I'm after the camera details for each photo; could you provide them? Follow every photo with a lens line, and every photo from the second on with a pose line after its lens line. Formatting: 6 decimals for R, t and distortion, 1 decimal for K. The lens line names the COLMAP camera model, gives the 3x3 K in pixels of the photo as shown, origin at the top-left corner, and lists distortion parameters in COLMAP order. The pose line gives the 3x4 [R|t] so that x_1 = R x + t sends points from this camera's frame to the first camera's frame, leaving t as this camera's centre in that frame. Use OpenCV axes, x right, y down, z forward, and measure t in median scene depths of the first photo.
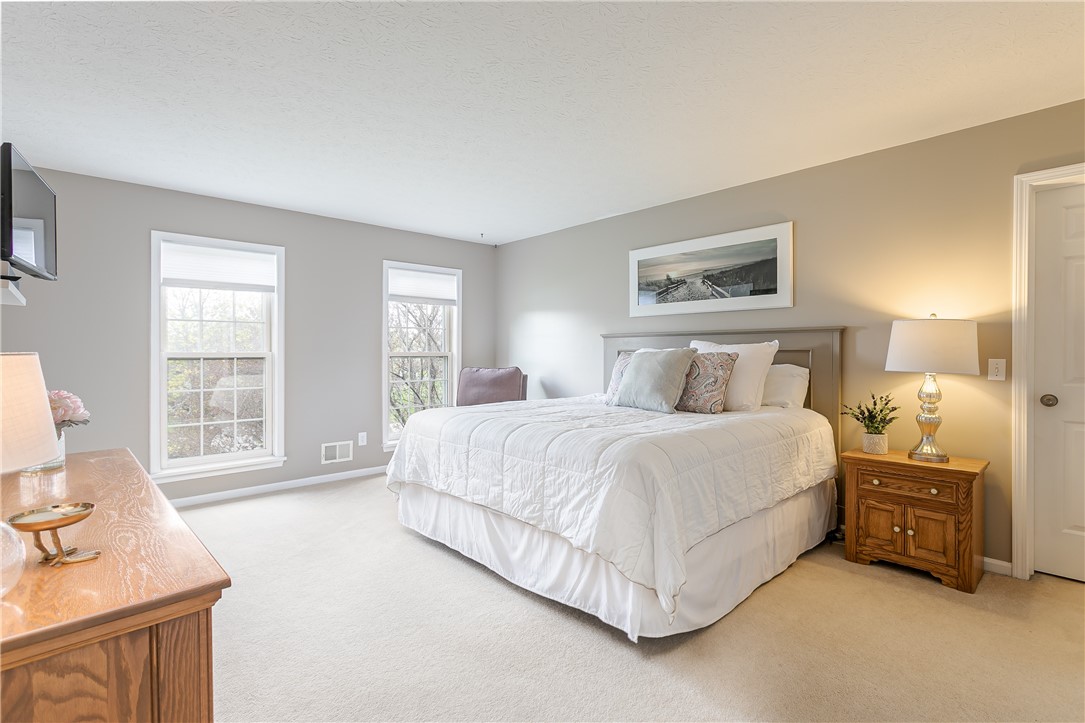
lens RADIAL K [[510.7, 0, 541.3], [0, 510.7, 356.3], [0, 0, 1]] dist [0.000827, 0.002832]
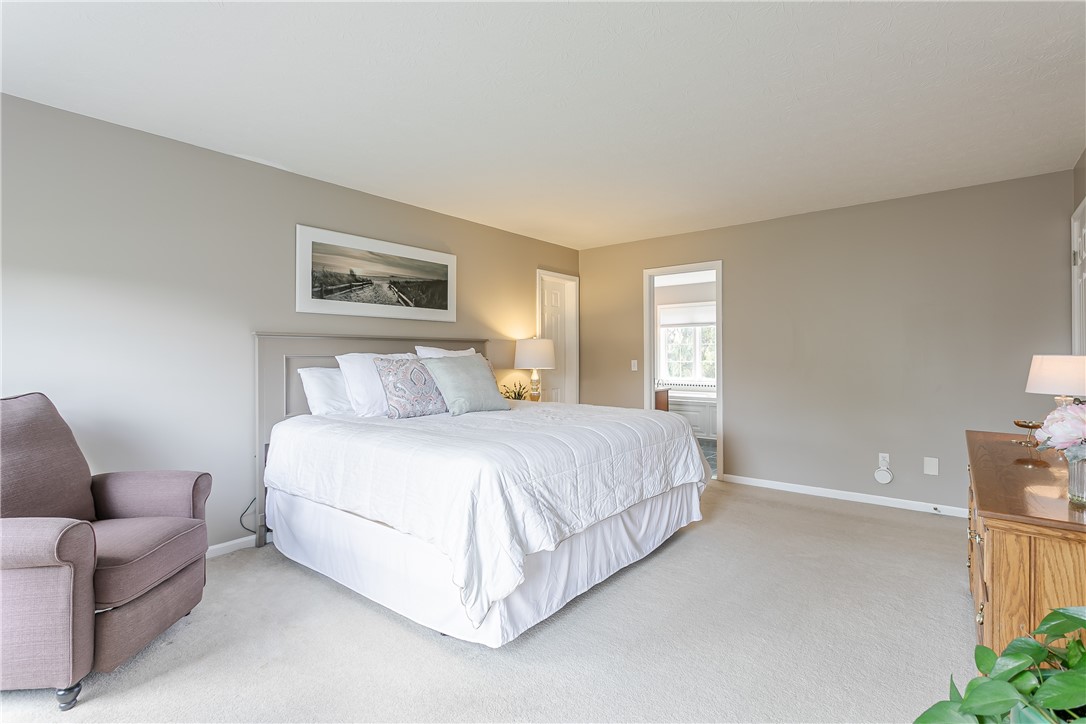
lens RADIAL K [[511.2, 0, 541.9], [0, 511.2, 359.5], [0, 0, 1]] dist [0.000827, 0.002832]
pose [[-0.125665, -0.002788, 0.992069, -0.719038], [0.013468, 0.999899, 0.004516, -0.005139], [-0.991981, 0.013928, -0.125614, 0.845653]]
